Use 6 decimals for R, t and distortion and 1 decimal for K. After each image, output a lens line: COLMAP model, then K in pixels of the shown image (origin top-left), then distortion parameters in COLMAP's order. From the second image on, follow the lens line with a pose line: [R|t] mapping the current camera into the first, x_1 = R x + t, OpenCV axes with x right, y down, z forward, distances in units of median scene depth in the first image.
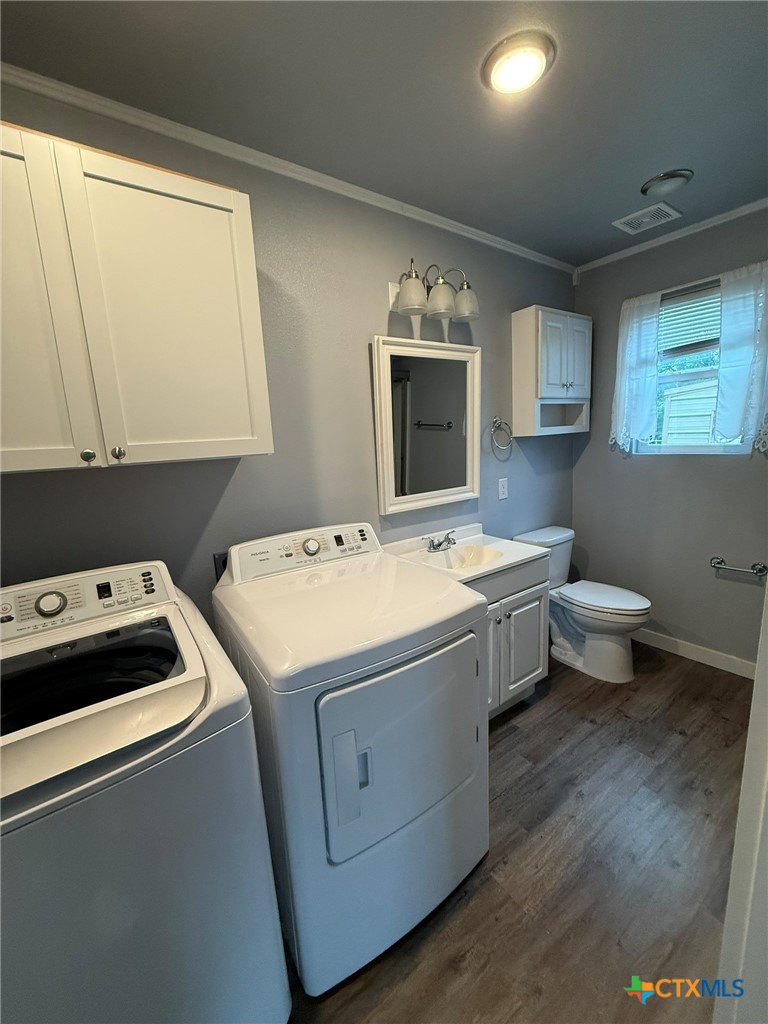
lens RADIAL K [[409.3, 0, 383.6], [0, 409.3, 511.2], [0, 0, 1]] dist [0.003086, 0.000476]
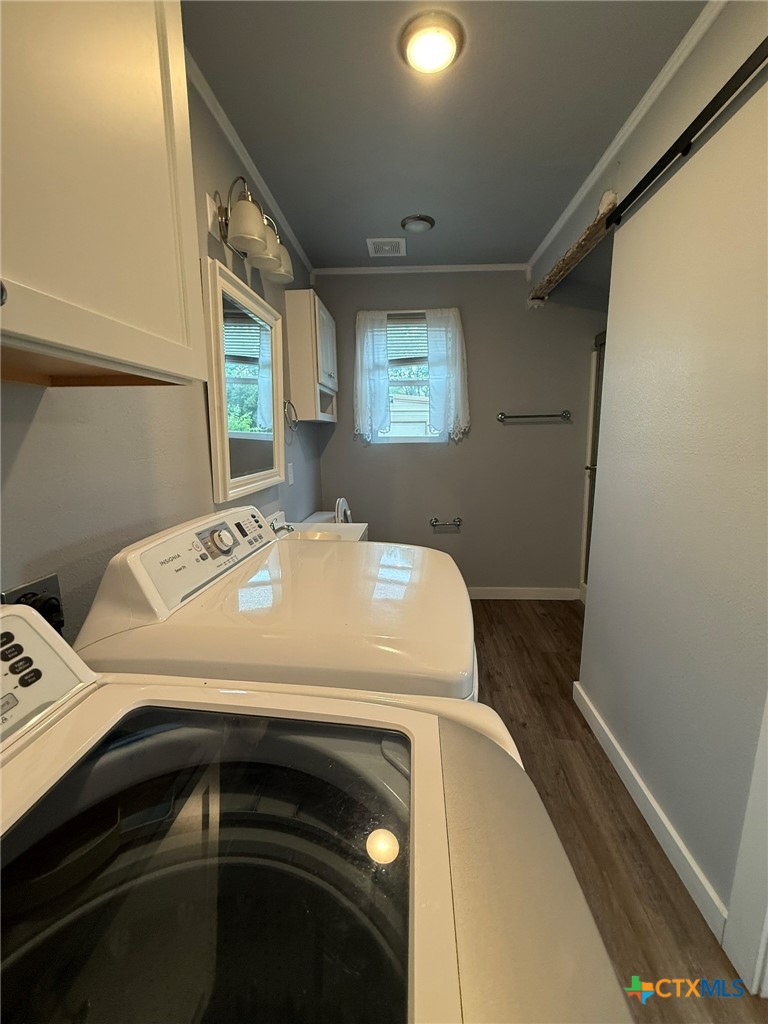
lens RADIAL K [[409.3, 0, 382.5], [0, 409.3, 510.8], [0, 0, 1]] dist [0.003086, 0.000476]
pose [[0.632485, -0.093135, 0.768953, -0.346513], [0.118076, 0.992735, 0.023119, 0.036490], [-0.765520, 0.076172, 0.638887, 0.259068]]
